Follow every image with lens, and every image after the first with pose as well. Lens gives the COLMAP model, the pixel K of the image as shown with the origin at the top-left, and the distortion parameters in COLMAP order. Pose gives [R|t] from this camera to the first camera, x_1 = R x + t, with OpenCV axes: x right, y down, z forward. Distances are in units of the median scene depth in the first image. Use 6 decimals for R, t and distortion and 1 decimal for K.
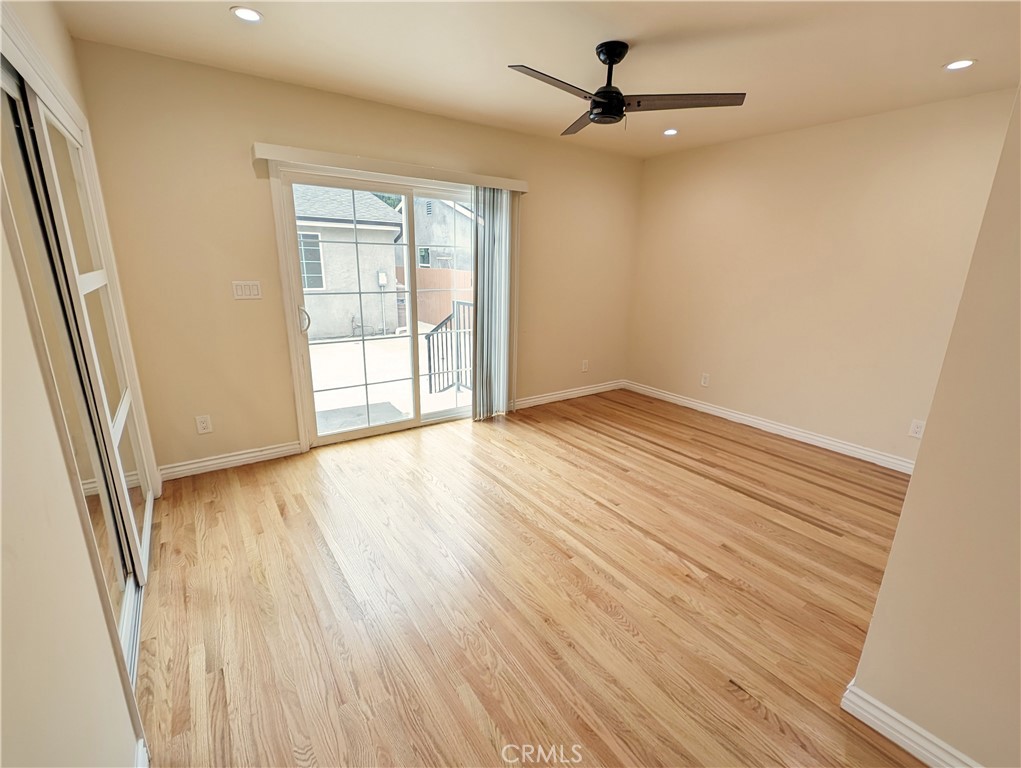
lens RADIAL K [[499.0, 0, 513.7], [0, 499.0, 384.7], [0, 0, 1]] dist [0.021179, -0.014357]
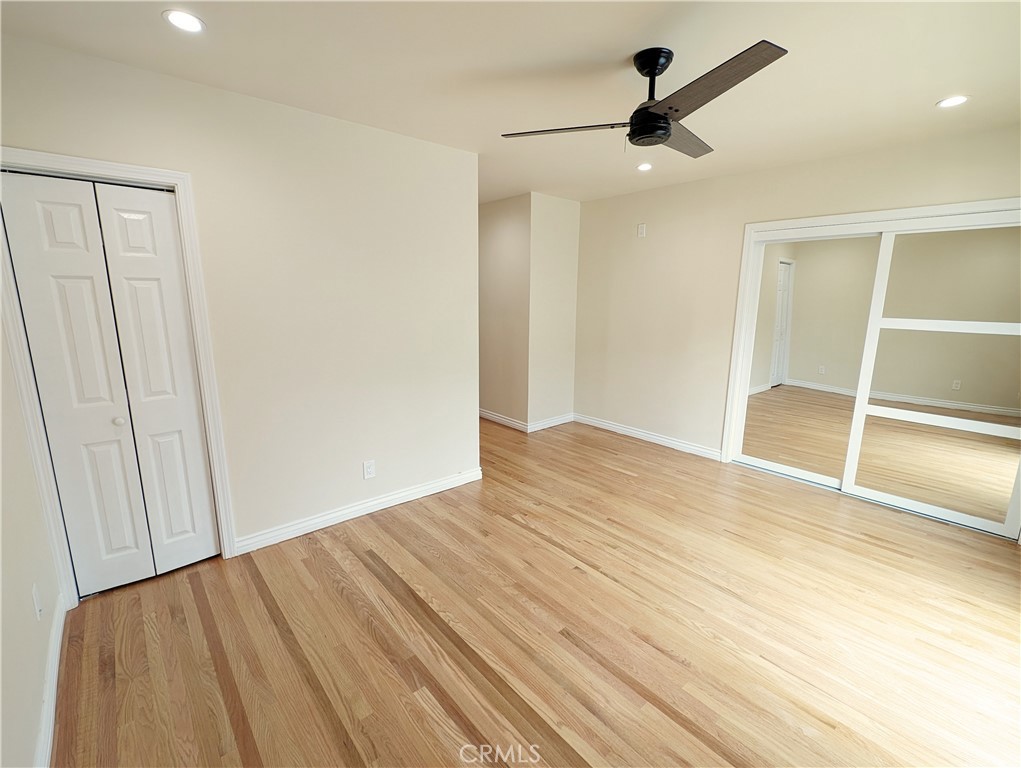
lens RADIAL K [[499.0, 0, 513.7], [0, 499.0, 384.7], [0, 0, 1]] dist [0.021179, -0.014357]
pose [[-0.995069, -0.010501, -0.098623, 0.447421], [-0.050686, 0.908564, 0.414660, -0.469838], [0.085251, 0.417615, -0.904616, 1.813934]]
